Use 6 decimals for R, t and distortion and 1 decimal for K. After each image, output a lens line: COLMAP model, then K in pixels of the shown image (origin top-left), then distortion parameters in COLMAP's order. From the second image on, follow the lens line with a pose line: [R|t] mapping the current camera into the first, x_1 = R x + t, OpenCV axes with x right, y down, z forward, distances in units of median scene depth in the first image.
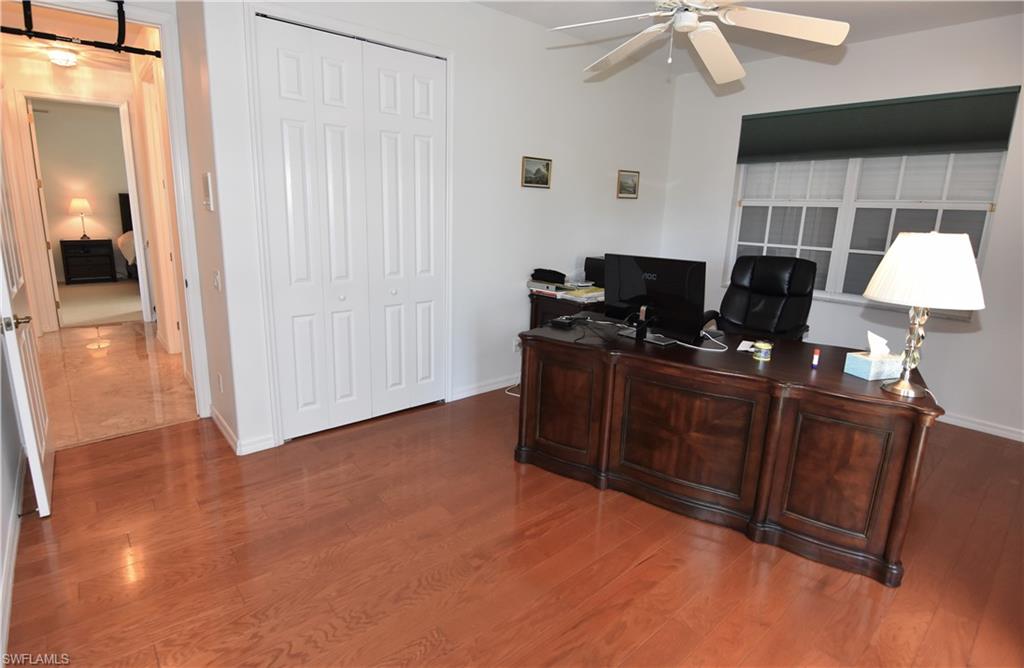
lens RADIAL K [[507.1, 0, 509.0], [0, 507.1, 322.6], [0, 0, 1]] dist [-0.022381, -0.000668]
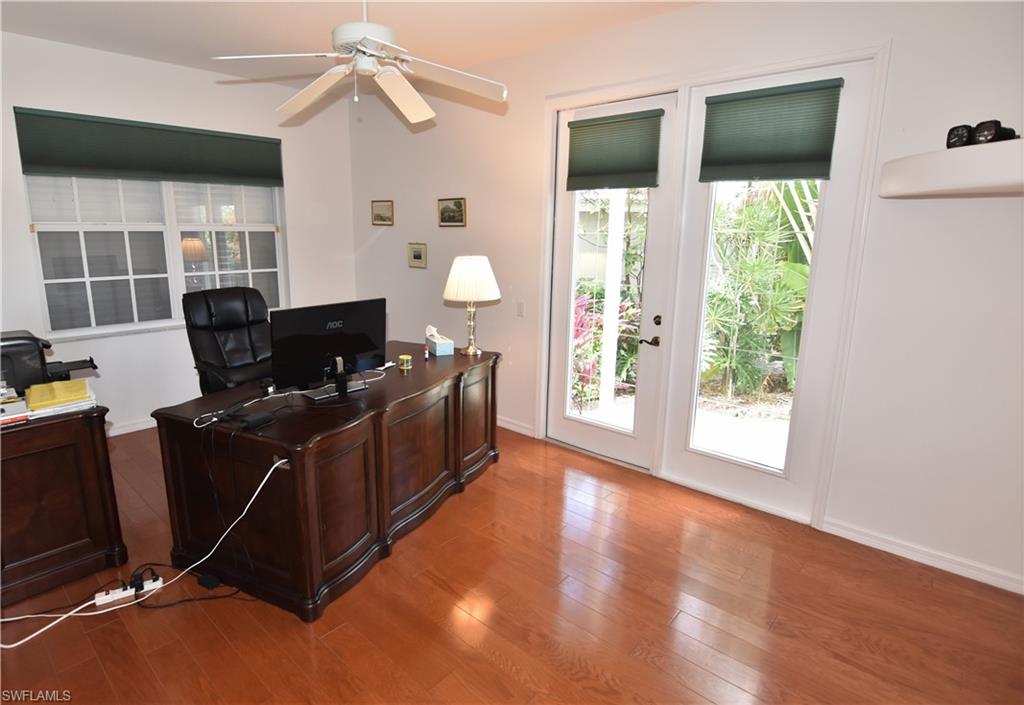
lens RADIAL K [[532.5, 0, 511.2], [0, 532.5, 346.6], [0, 0, 1]] dist [-0.044351, -0.000153]
pose [[-0.122307, -0.229866, 0.965506, -0.670041], [0.194109, 0.948483, 0.250403, -0.225687], [-0.973326, 0.218039, -0.071387, 0.757778]]
